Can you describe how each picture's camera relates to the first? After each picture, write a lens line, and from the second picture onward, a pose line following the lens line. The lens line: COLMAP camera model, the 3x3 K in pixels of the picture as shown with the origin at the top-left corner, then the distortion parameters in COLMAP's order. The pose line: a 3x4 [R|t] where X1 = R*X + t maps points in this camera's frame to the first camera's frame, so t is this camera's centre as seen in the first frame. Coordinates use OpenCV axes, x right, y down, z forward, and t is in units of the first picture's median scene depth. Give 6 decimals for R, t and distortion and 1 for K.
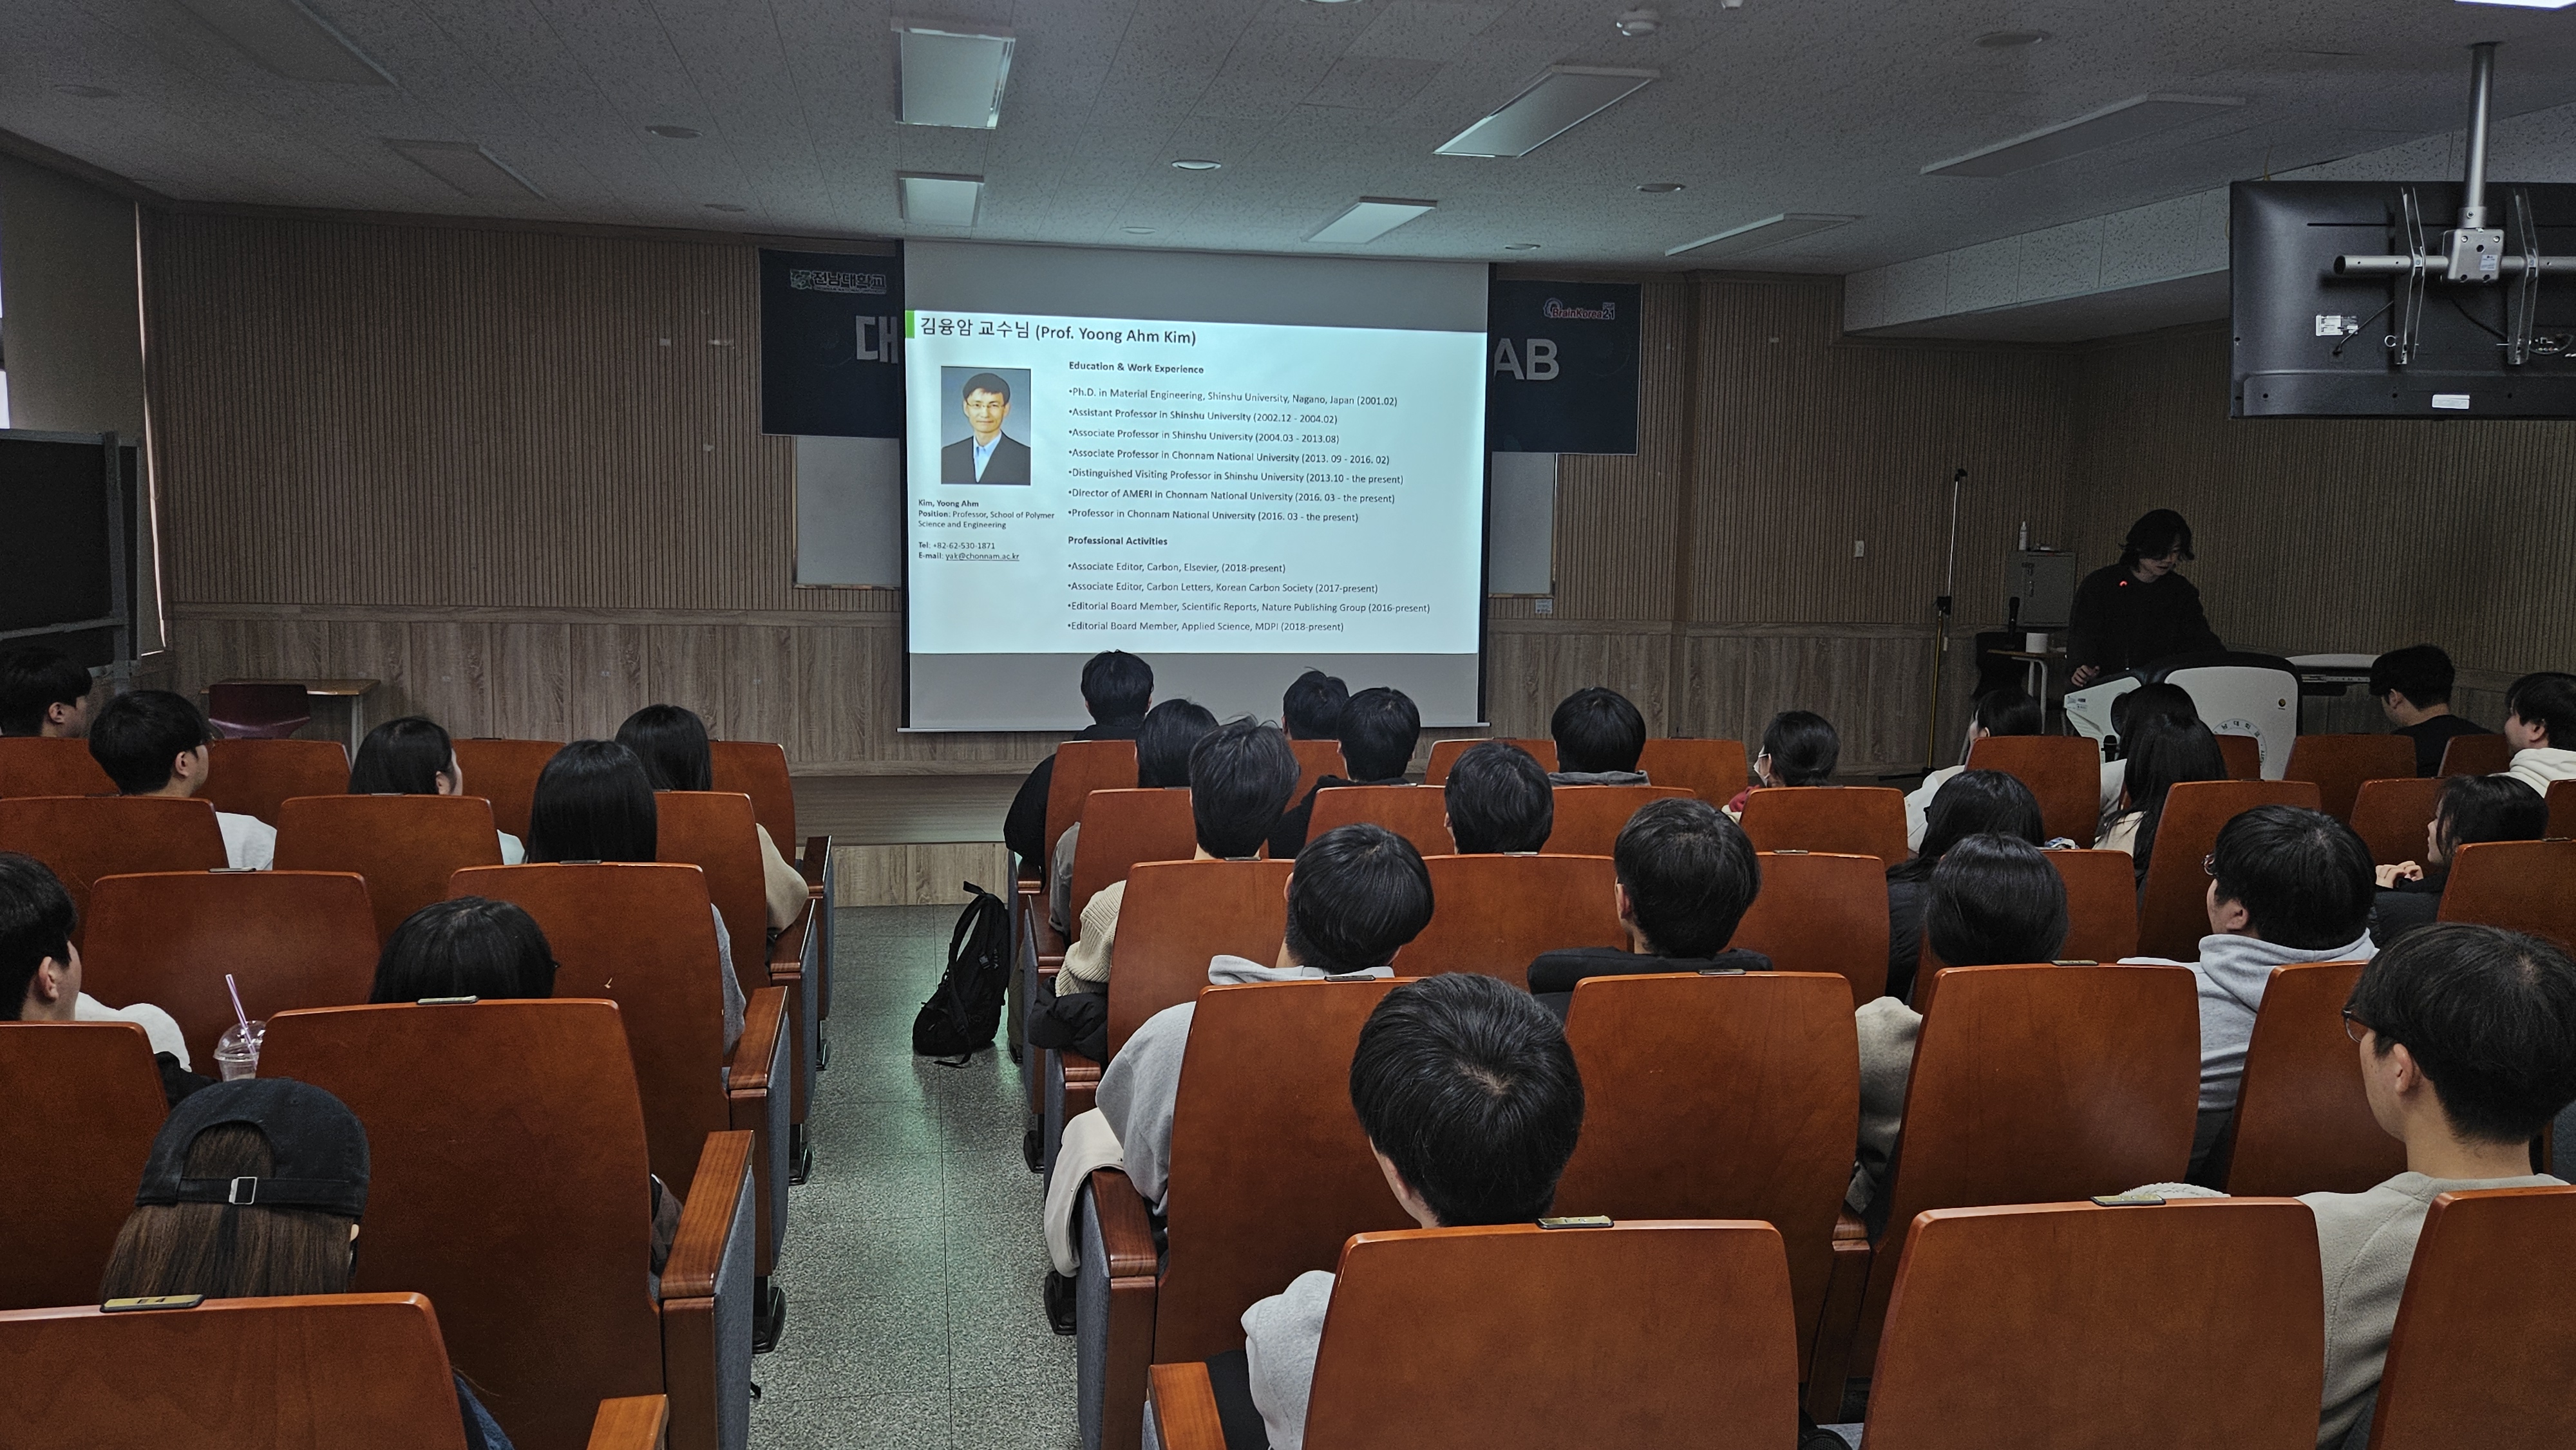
lens RADIAL K [[1848.4, 0, 1285.8], [0, 1848.4, 720.7], [0, 0, 1]] dist [0.076432, 0.002913]
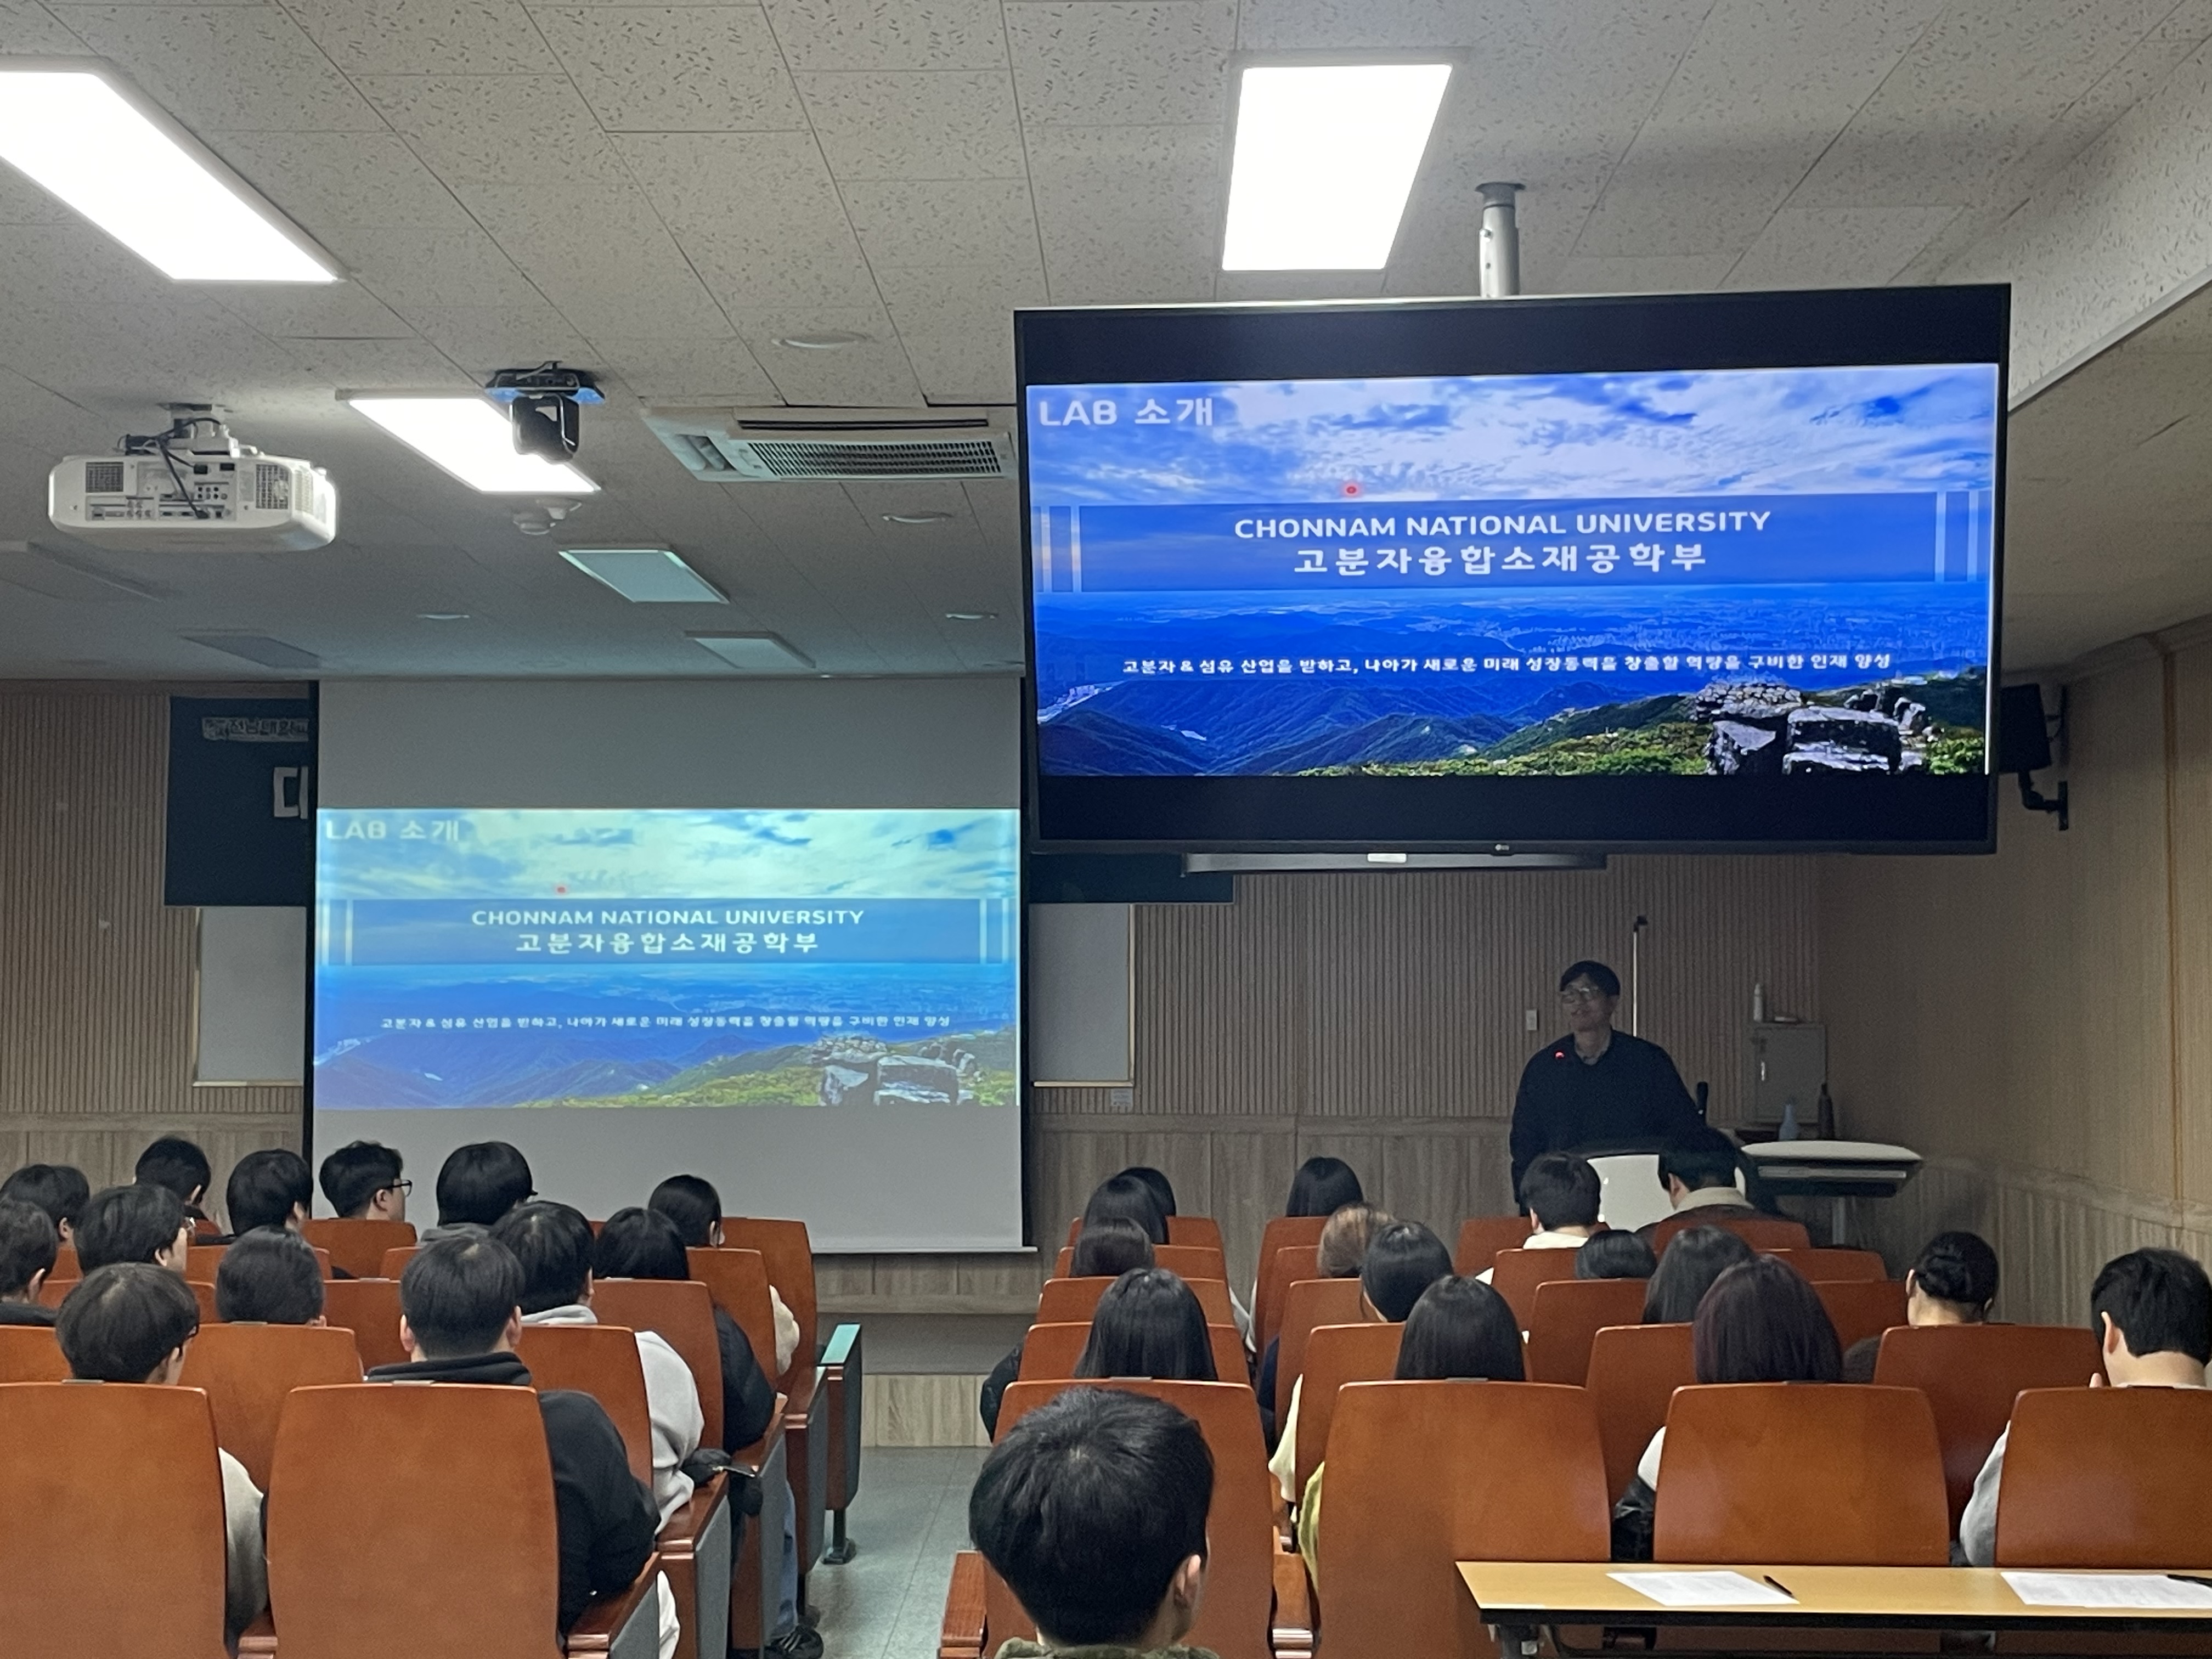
lens RADIAL K [[3236.8, 0, 1104.7], [0, 3236.8, 830.9], [0, 0, 1]] dist [0.125152, 0.000000]
pose [[0.979348, -0.026716, -0.200411, 0.421728], [-0.006216, 0.986784, -0.161919, 0.049808], [0.202089, 0.159821, 0.966239, -0.351732]]
